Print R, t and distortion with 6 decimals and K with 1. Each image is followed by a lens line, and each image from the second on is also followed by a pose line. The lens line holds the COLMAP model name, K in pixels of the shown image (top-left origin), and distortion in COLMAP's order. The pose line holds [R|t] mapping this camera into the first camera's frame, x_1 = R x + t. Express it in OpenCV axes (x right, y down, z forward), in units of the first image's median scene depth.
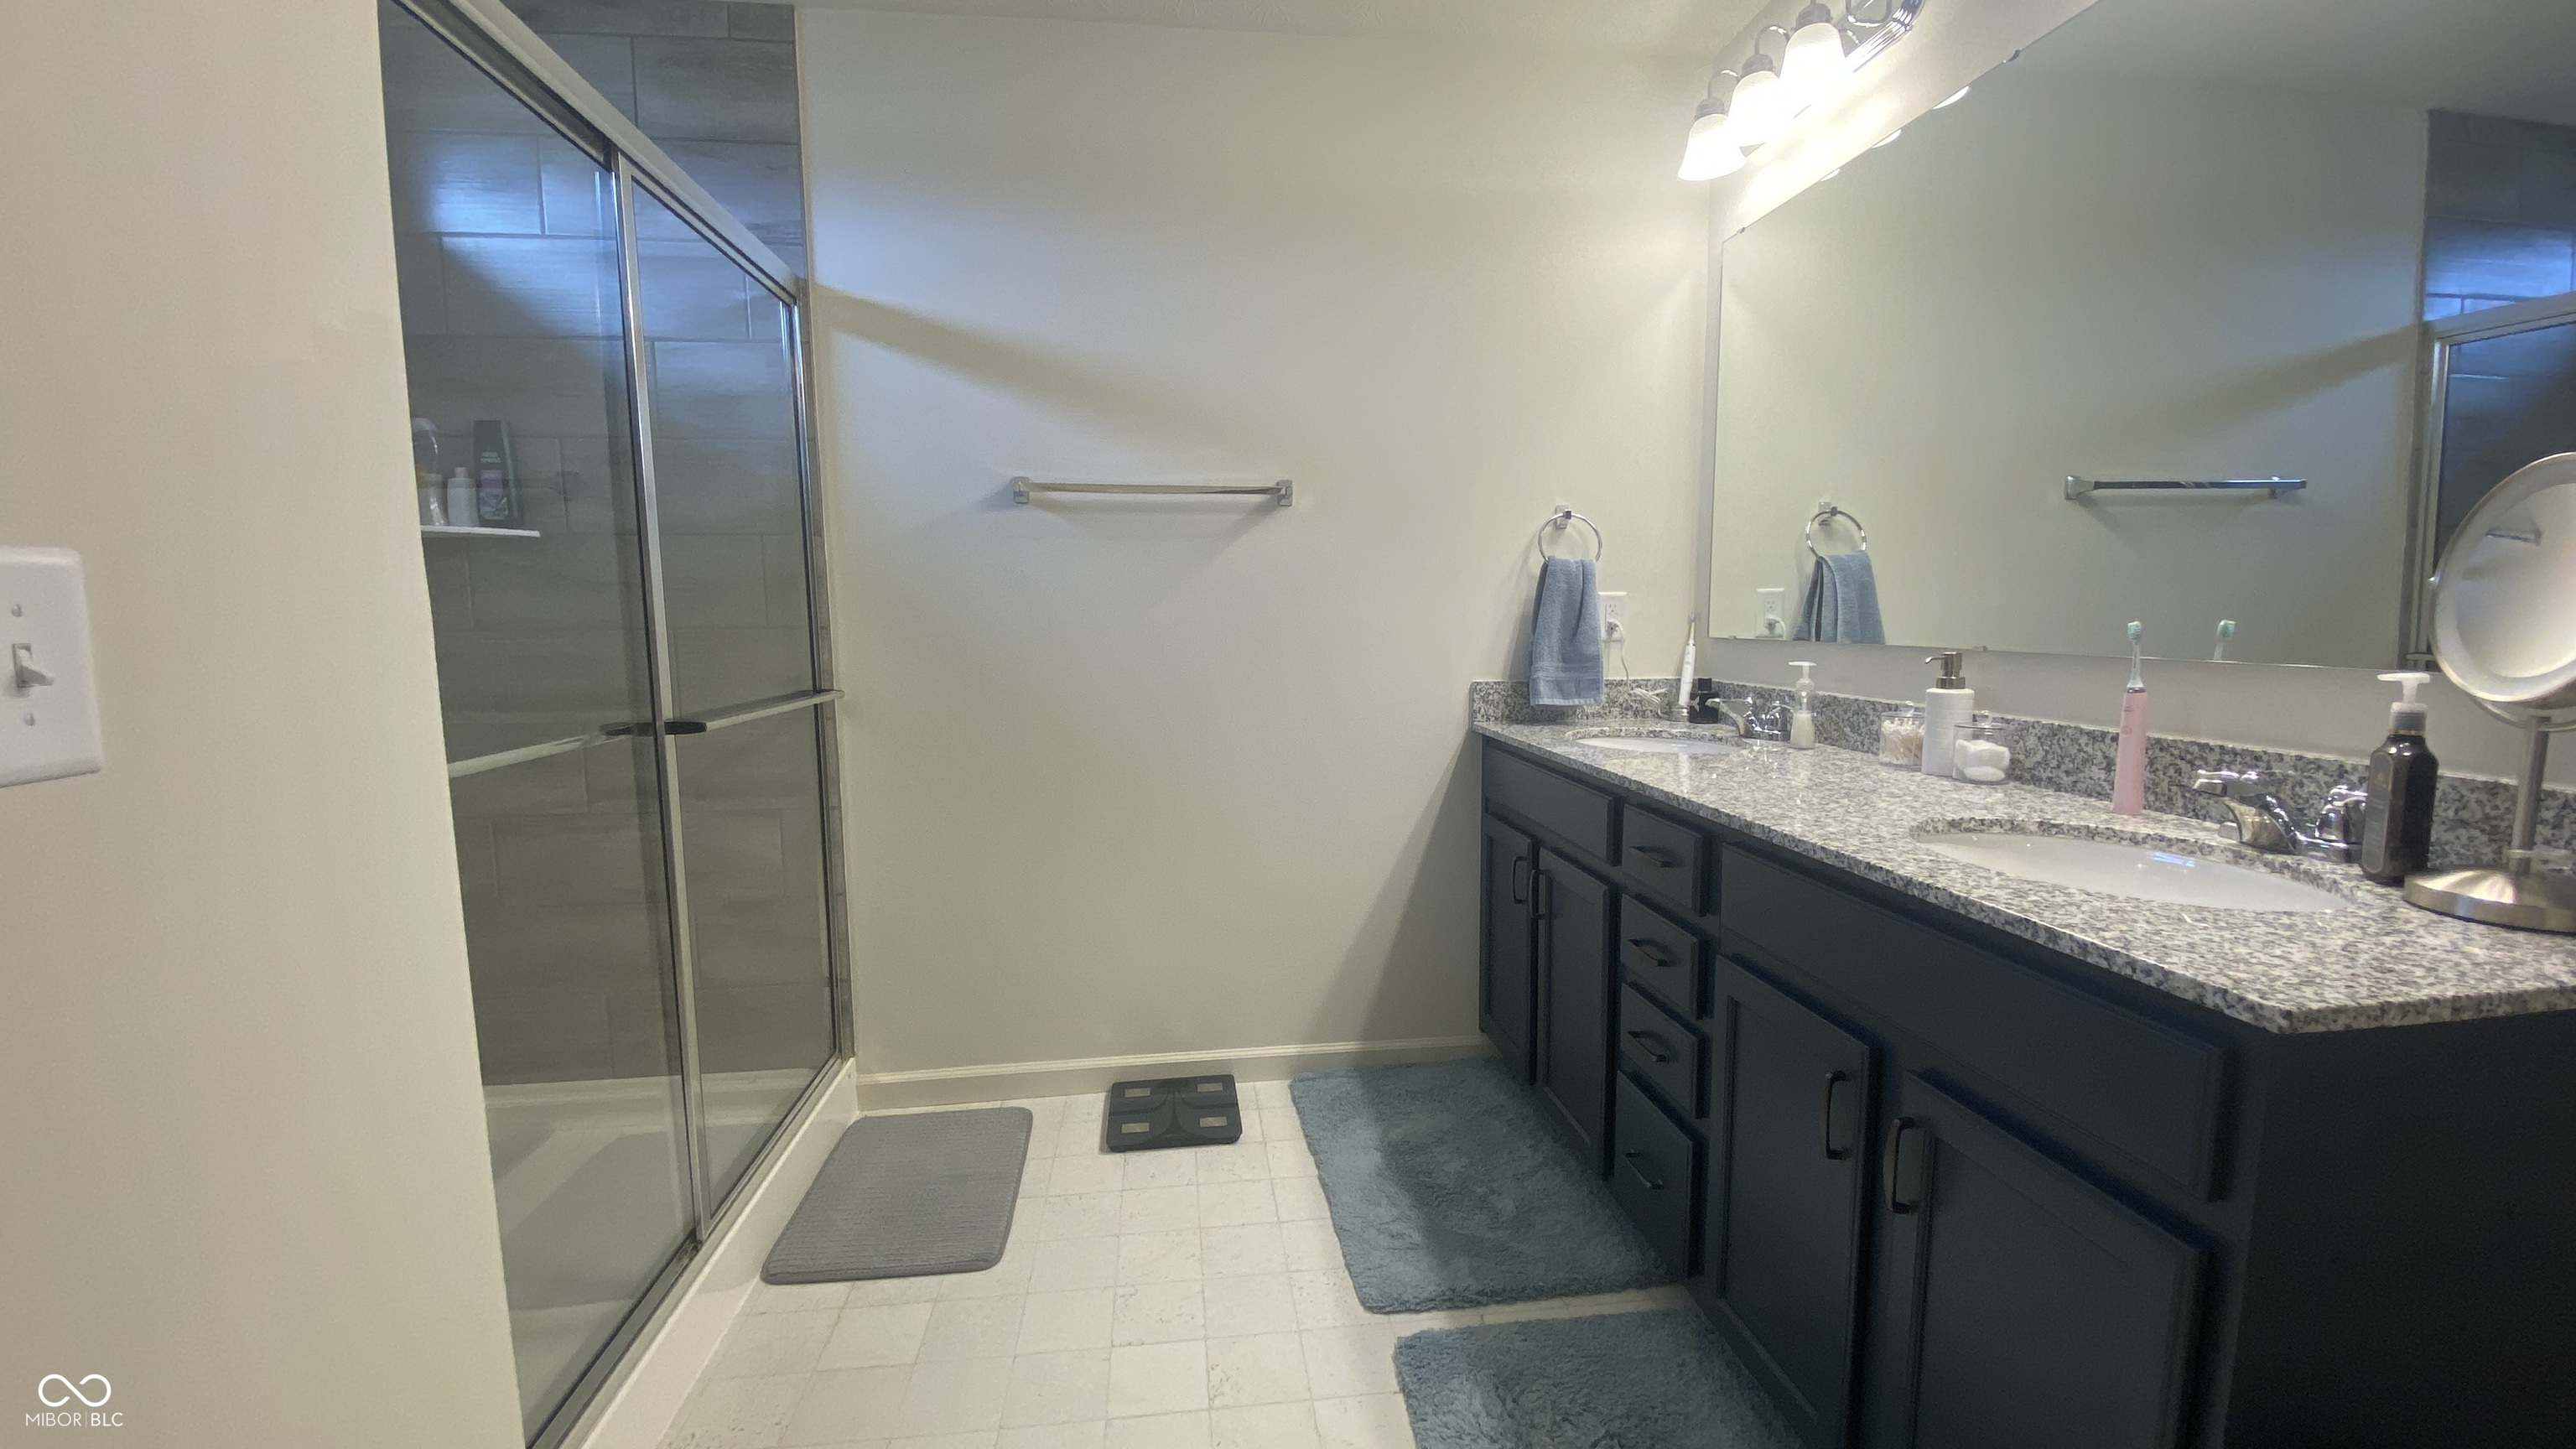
lens RADIAL K [[1038.1, 0, 1298.2], [0, 1038.1, 715.6], [0, 0, 1]] dist [-0.000588, -0.002552]
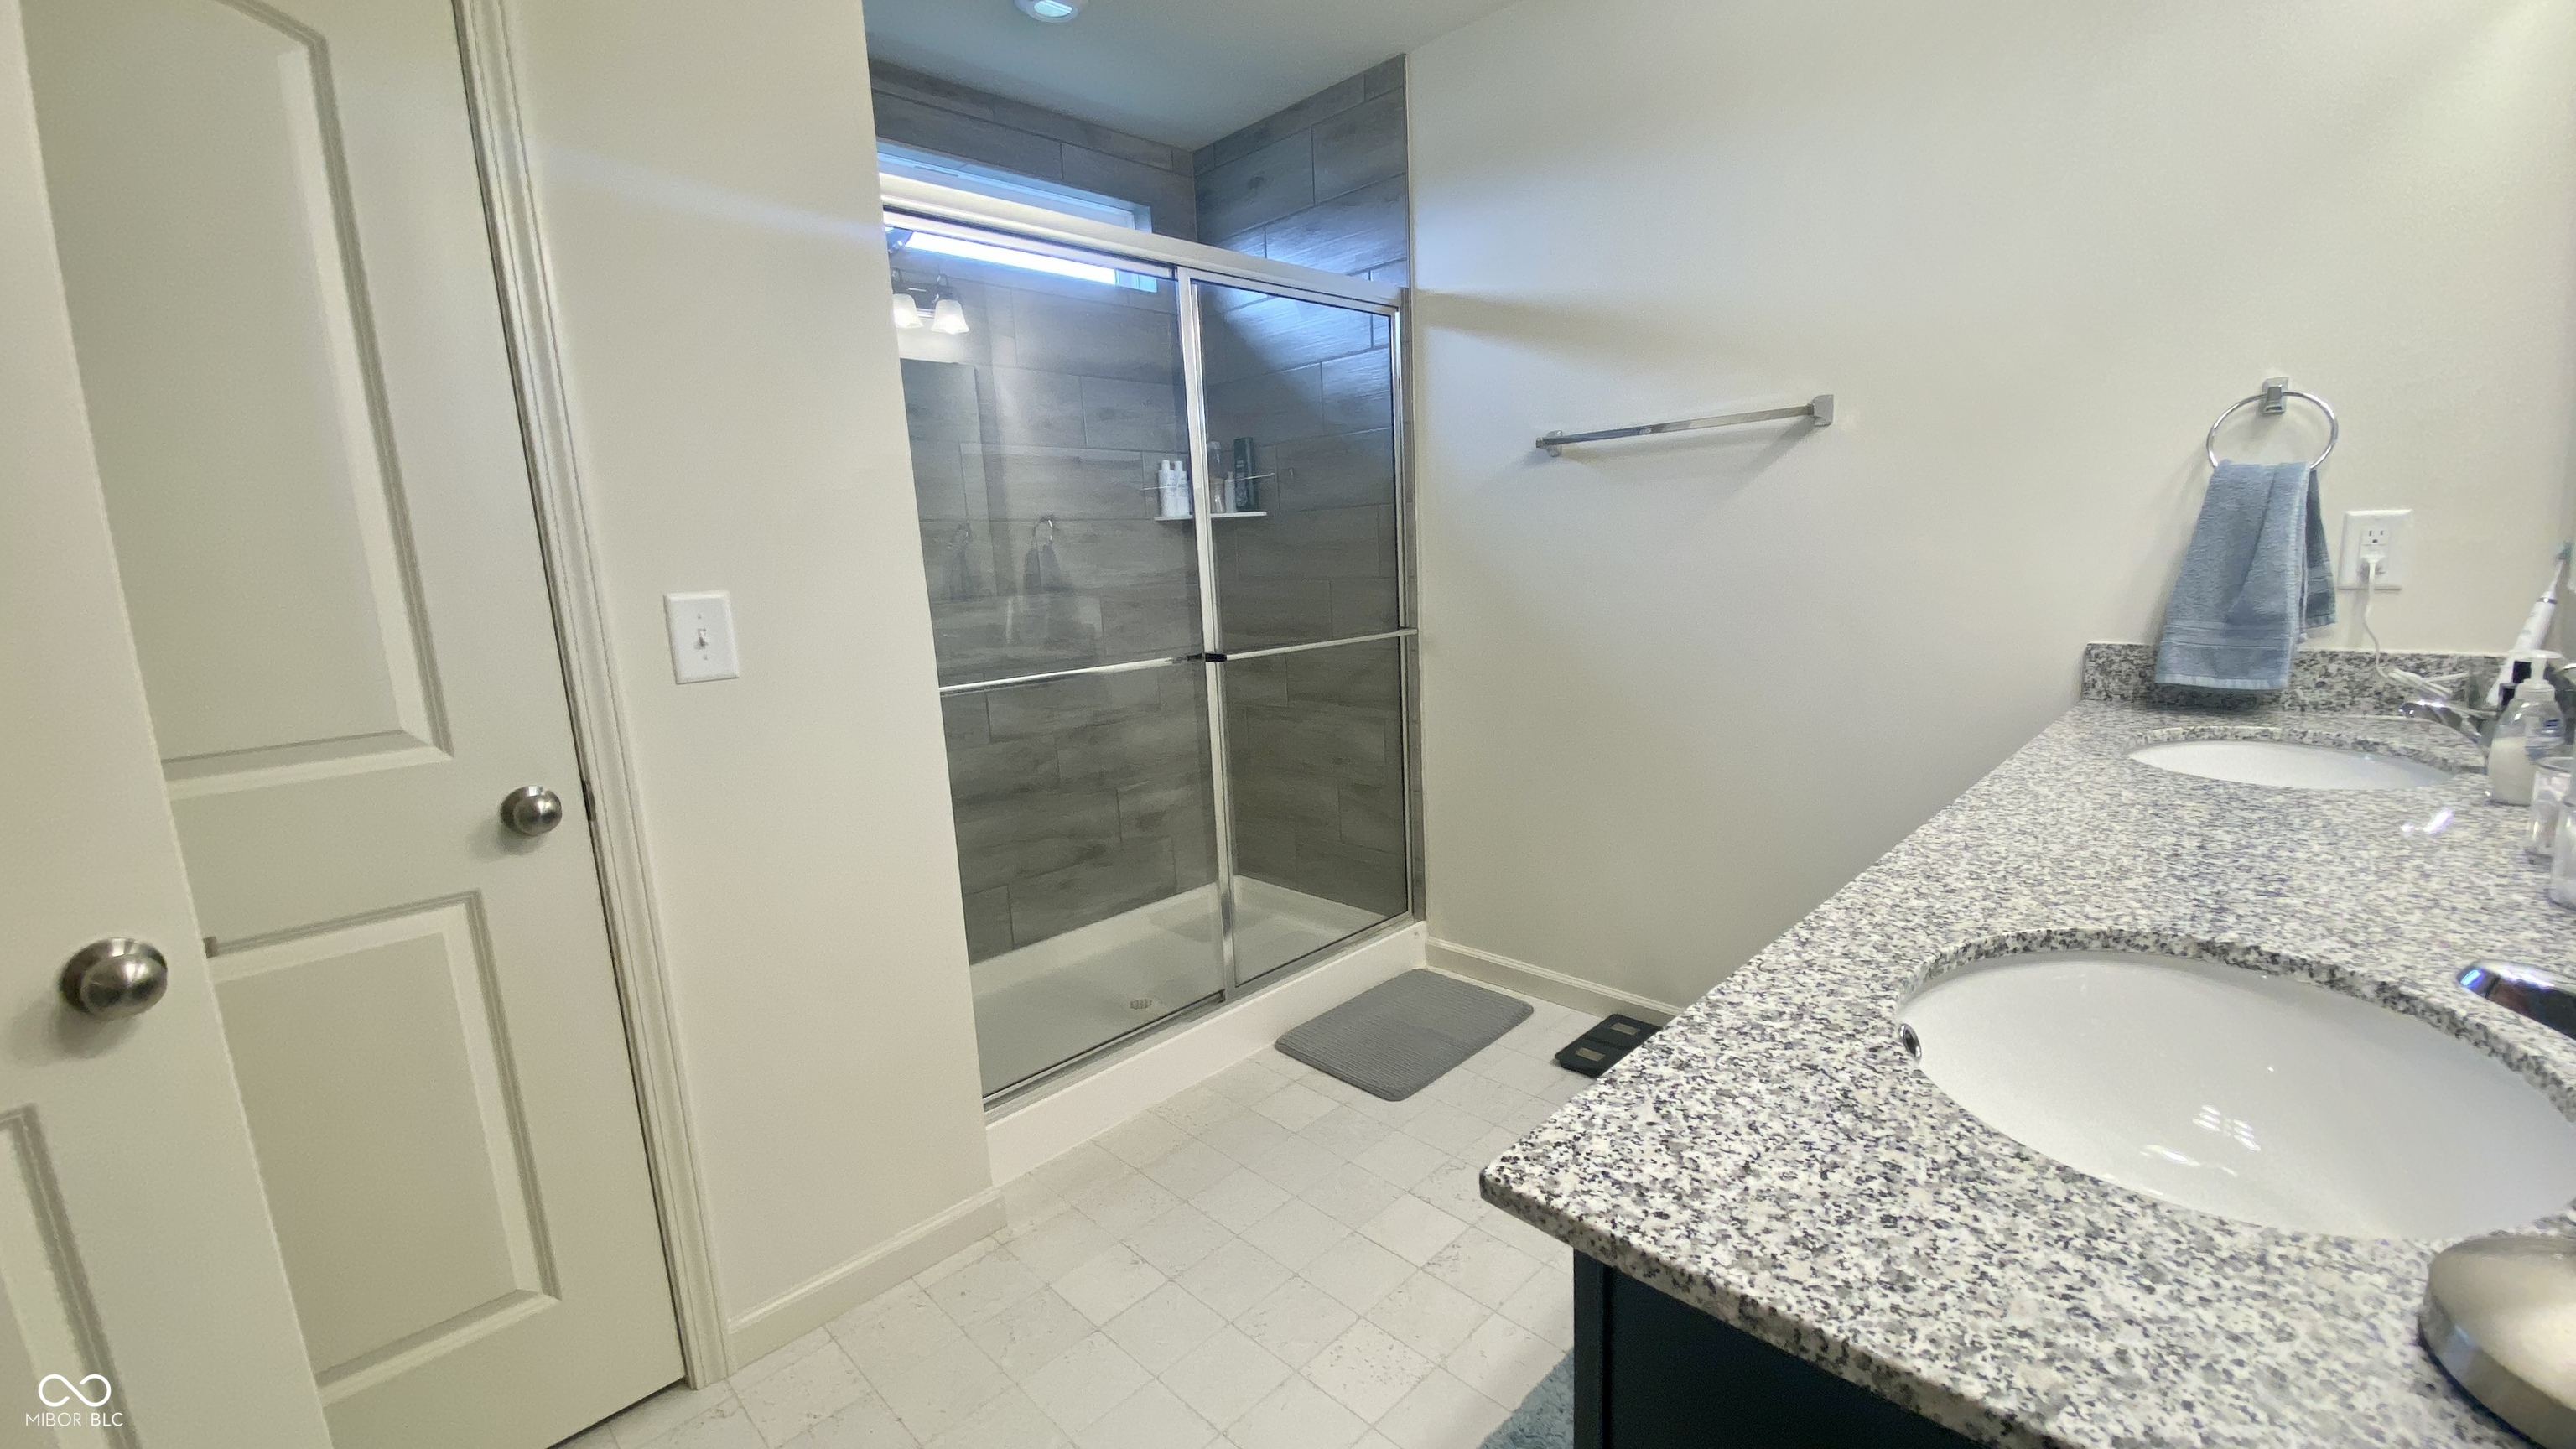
lens RADIAL K [[1038.1, 0, 1294.9], [0, 1038.1, 736.4], [0, 0, 1]] dist [-0.000588, -0.002552]
pose [[0.599933, 0.117324, -0.791401, 0.470701], [-0.034080, 0.992039, 0.121233, -0.041982], [0.799324, -0.045760, 0.599155, 0.142803]]
